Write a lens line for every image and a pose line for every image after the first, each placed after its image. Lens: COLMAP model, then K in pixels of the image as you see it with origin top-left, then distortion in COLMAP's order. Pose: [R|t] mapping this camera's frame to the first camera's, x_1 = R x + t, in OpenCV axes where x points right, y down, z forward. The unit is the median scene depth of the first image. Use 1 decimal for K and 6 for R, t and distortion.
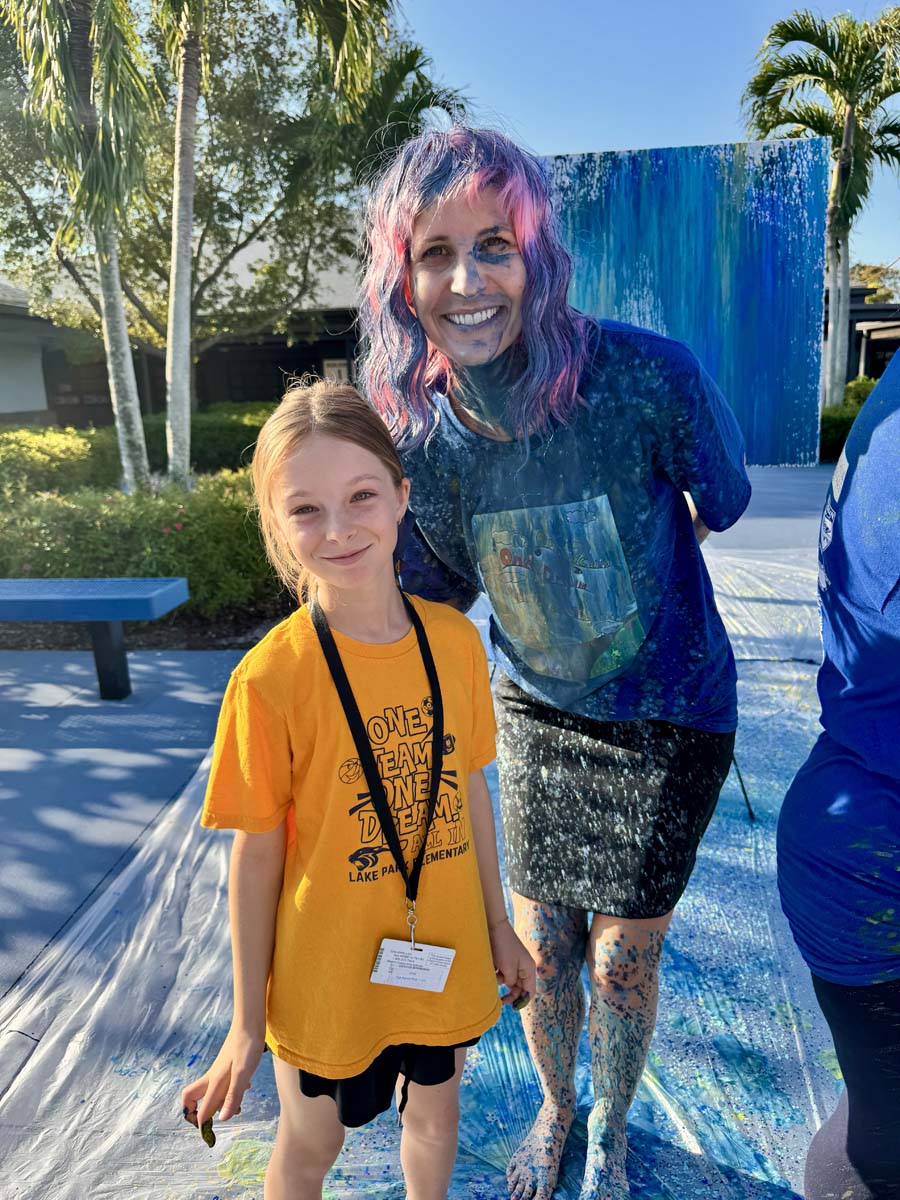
lens RADIAL K [[870.9, 0, 450.0], [0, 870.9, 600.0], [0, 0, 1]] dist [0.002774, -0.007797]
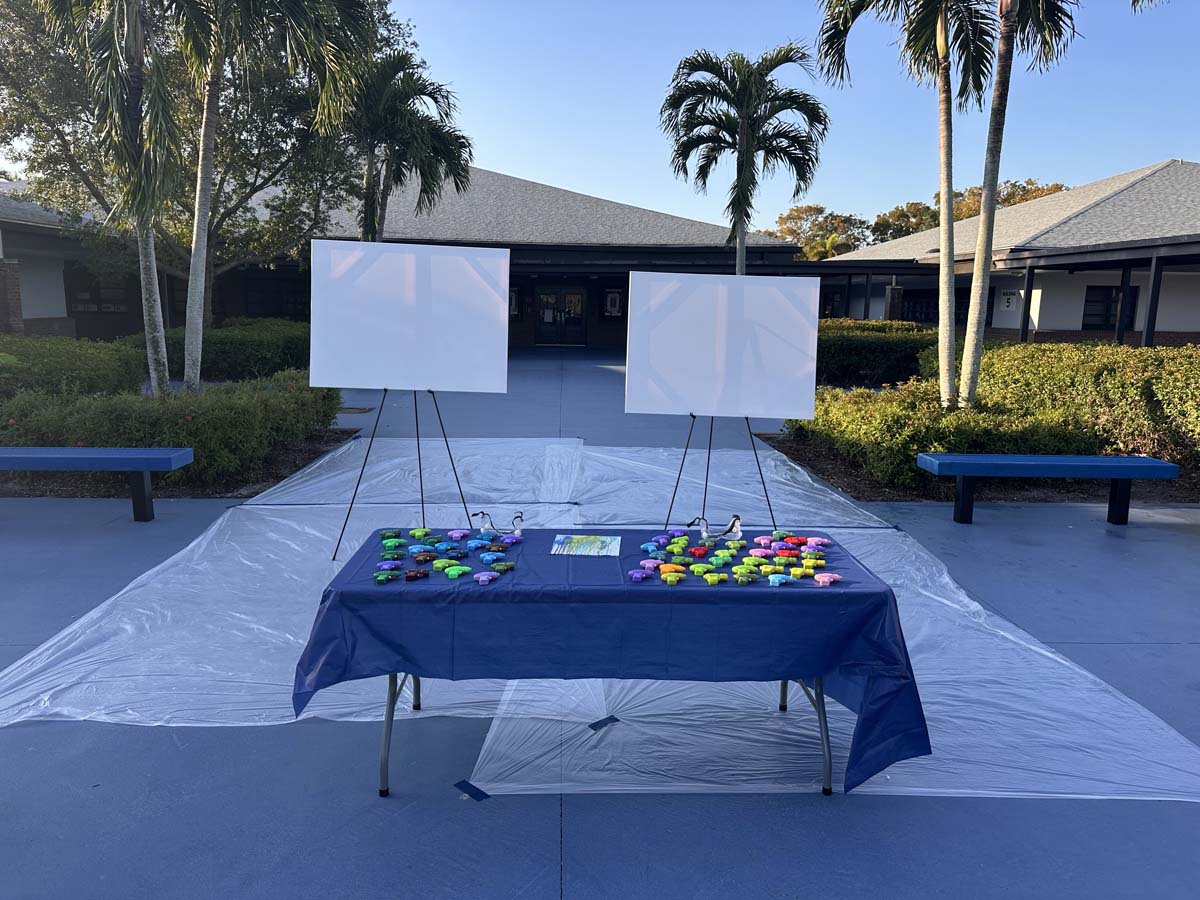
lens RADIAL K [[850.2, 0, 600.0], [0, 850.2, 450.0], [0, 0, 1]] dist [0.073109, -0.077325]
pose [[0.989784, 0.019342, 0.141260, 0.072975], [-0.009367, 0.997437, -0.070939, 0.028496], [-0.142270, 0.068891, 0.987428, -0.229609]]
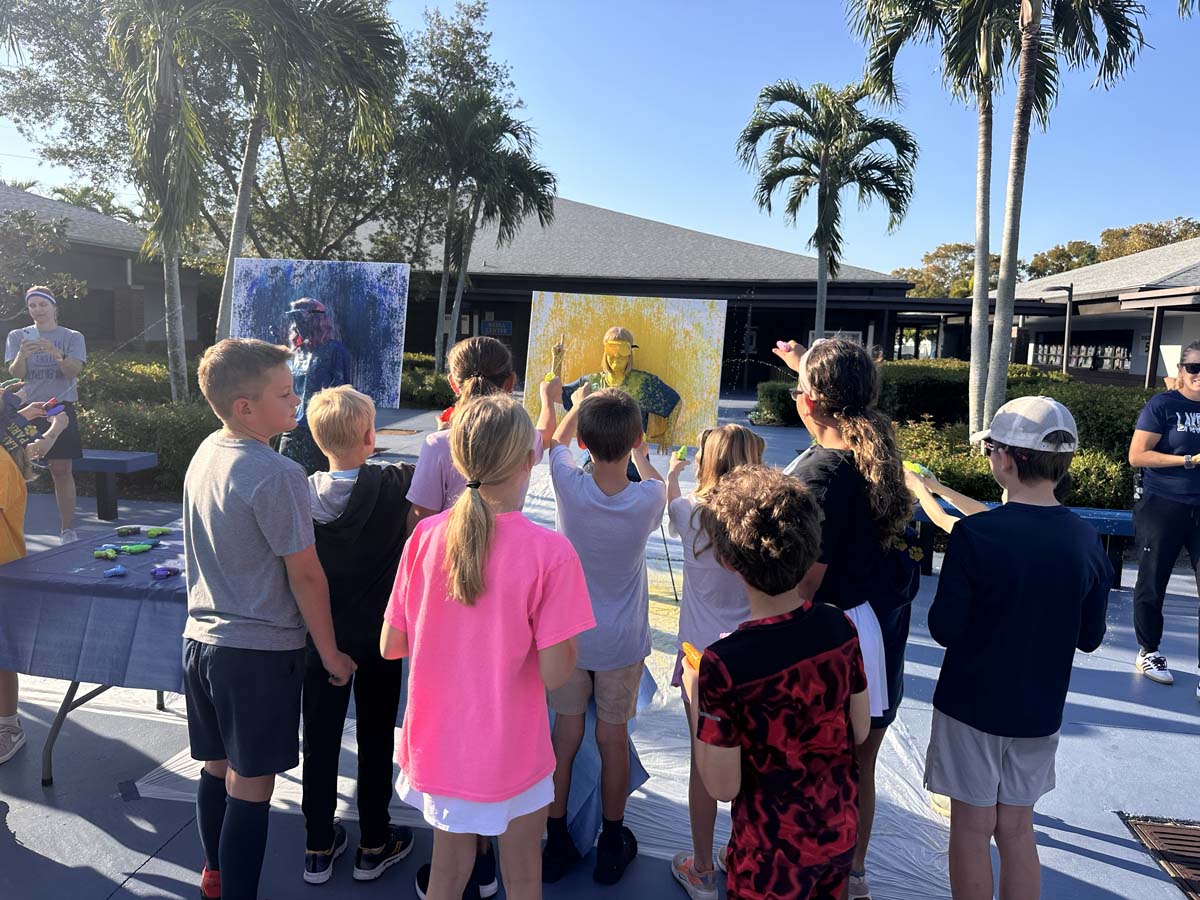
lens RADIAL K [[852.9, 0, 600.0], [0, 852.9, 450.0], [0, 0, 1]] dist [0.064694, -0.071740]
pose [[0.997278, 0.068522, -0.027244, 0.198085], [-0.071080, 0.991623, -0.107848, 0.029191], [0.019626, 0.109491, 0.993794, -0.221823]]
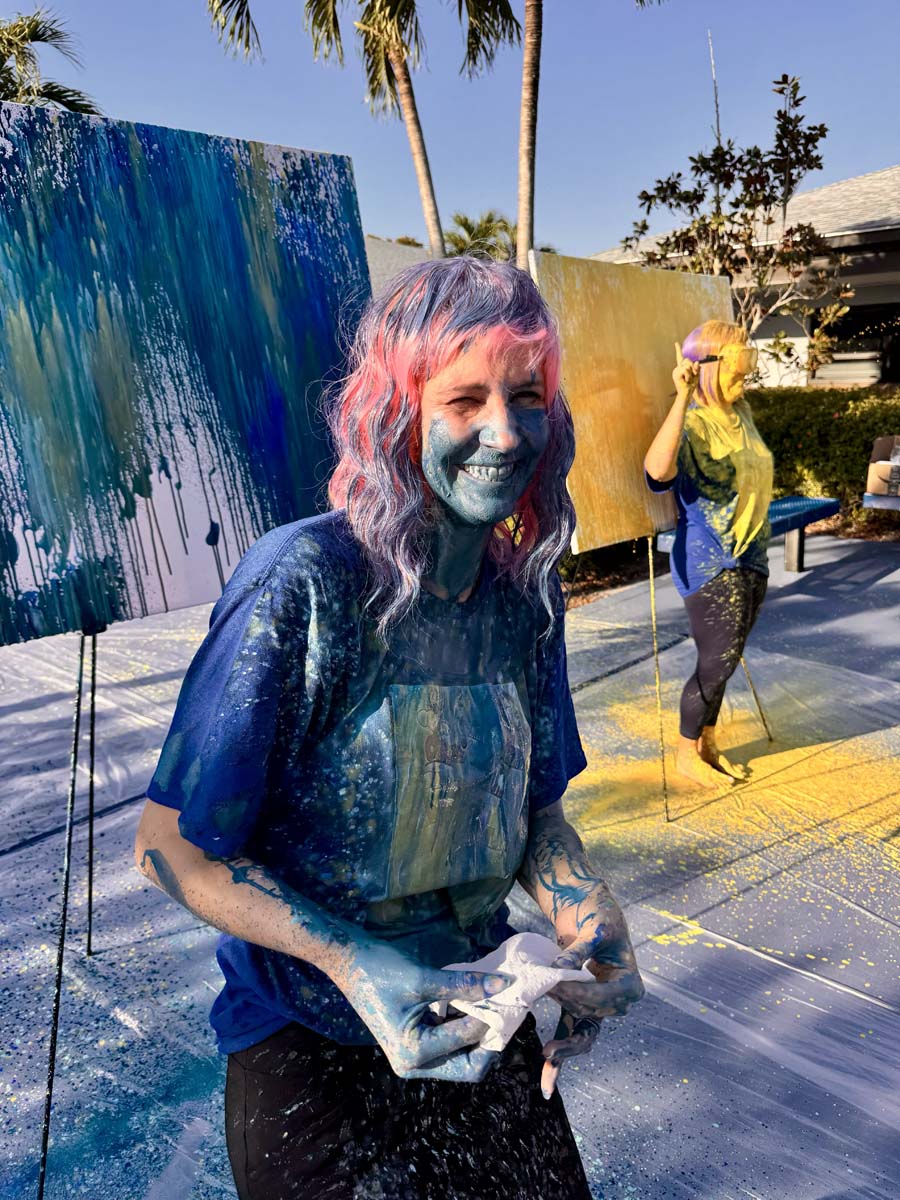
lens RADIAL K [[870.9, 0, 450.0], [0, 870.9, 600.0], [0, 0, 1]] dist [0.002774, -0.007797]
pose [[0.618265, -0.197934, 0.760638, -0.037574], [0.213711, 0.973644, 0.079653, -0.034932], [-0.756357, 0.113310, 0.644271, 0.089467]]
